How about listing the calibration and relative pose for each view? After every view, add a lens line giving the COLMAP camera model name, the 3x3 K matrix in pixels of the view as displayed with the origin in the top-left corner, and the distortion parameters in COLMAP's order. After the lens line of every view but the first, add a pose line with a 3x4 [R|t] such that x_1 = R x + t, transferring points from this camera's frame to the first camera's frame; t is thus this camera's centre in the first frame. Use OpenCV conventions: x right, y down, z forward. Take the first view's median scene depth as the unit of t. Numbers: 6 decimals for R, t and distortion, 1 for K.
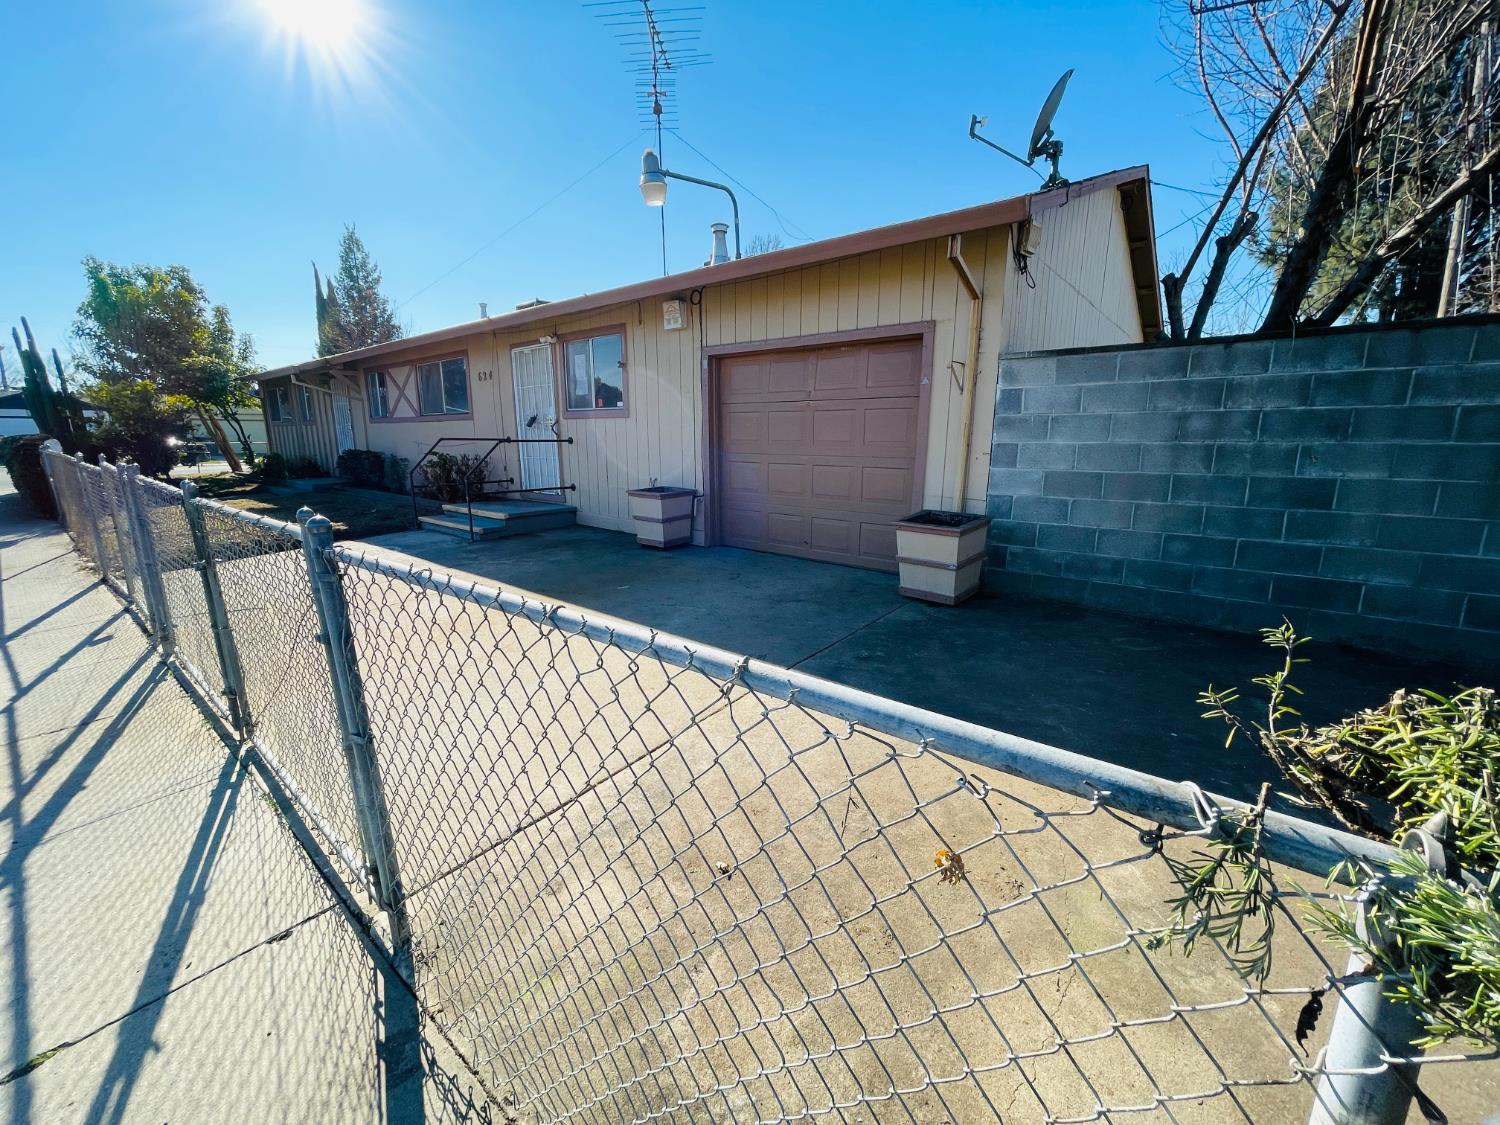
lens RADIAL K [[602.9, 0, 750.0], [0, 602.9, 562.5], [0, 0, 1]] dist [-0.000724, -0.000060]
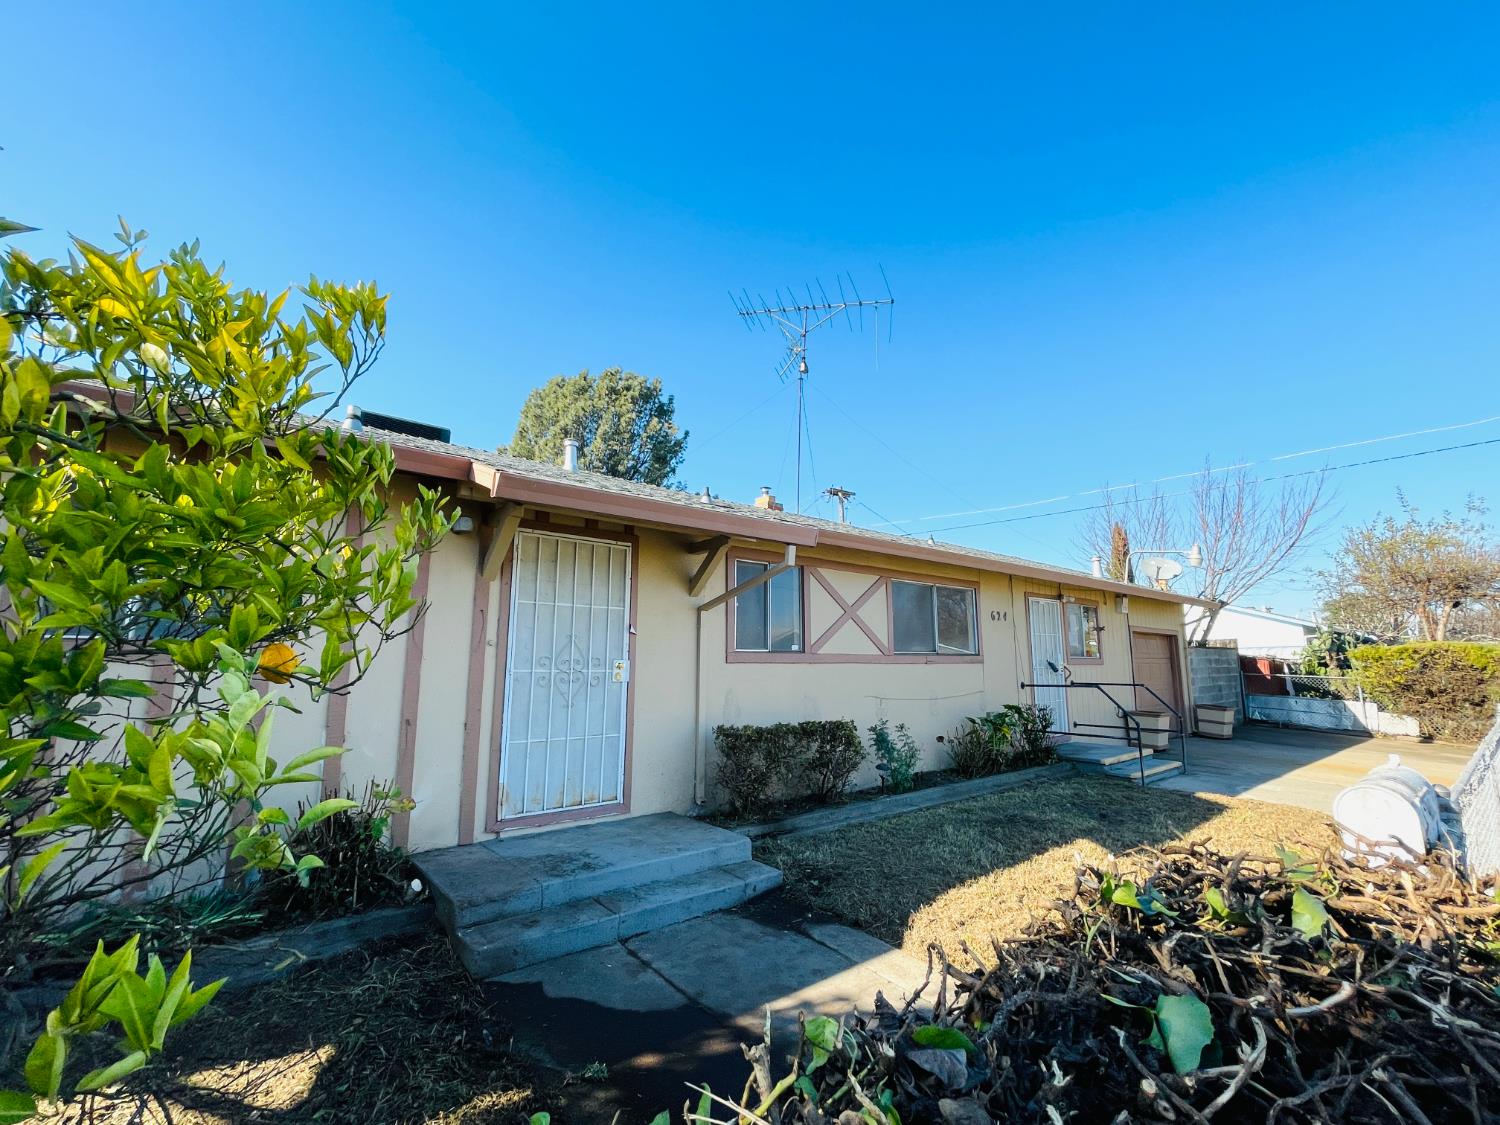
lens RADIAL K [[647.3, 0, 750.0], [0, 647.3, 562.5], [0, 0, 1]] dist [-0.000613, -0.000014]
pose [[0.209162, 0.149297, 0.966417, -2.815740], [0.200344, 0.960771, -0.191785, -0.529767], [-0.957138, 0.233730, 0.171046, 2.259255]]
